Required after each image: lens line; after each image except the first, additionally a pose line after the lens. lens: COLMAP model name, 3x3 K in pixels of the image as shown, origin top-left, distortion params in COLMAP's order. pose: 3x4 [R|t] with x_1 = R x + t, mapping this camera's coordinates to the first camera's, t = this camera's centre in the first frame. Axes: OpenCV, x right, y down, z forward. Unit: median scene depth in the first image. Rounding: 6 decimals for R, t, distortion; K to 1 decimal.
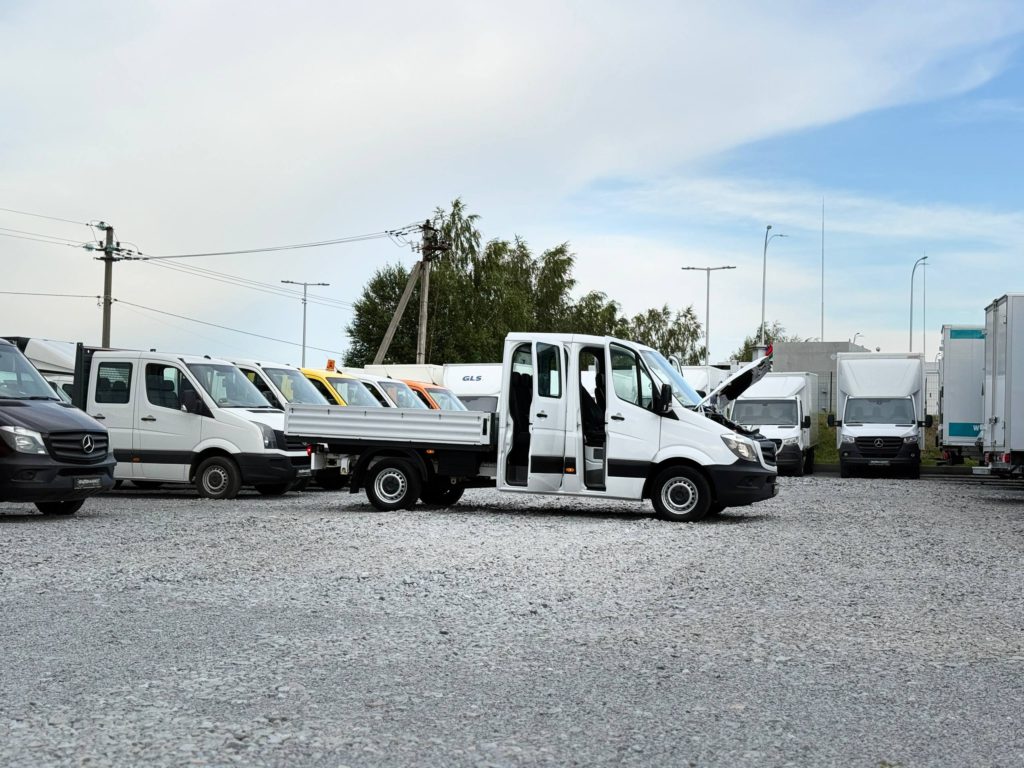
lens RADIAL K [[1406.7, 0, 512.0], [0, 1406.7, 384.0], [0, 0, 1]] dist [0.139694, -0.089141]
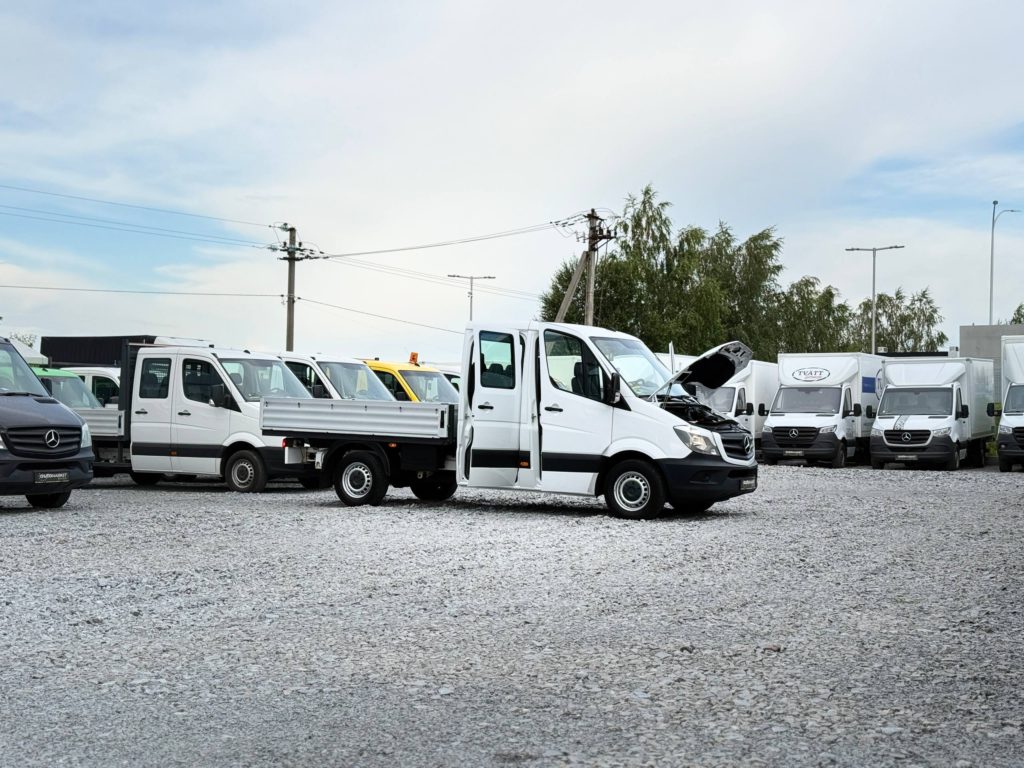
lens RADIAL K [[1406.7, 0, 512.0], [0, 1406.7, 384.0], [0, 0, 1]] dist [0.139694, -0.089141]
pose [[0.981029, -0.011272, -0.193535, 0.204354], [0.012330, 0.999915, 0.004265, 0.002494], [0.193471, -0.006570, 0.981084, 0.058855]]
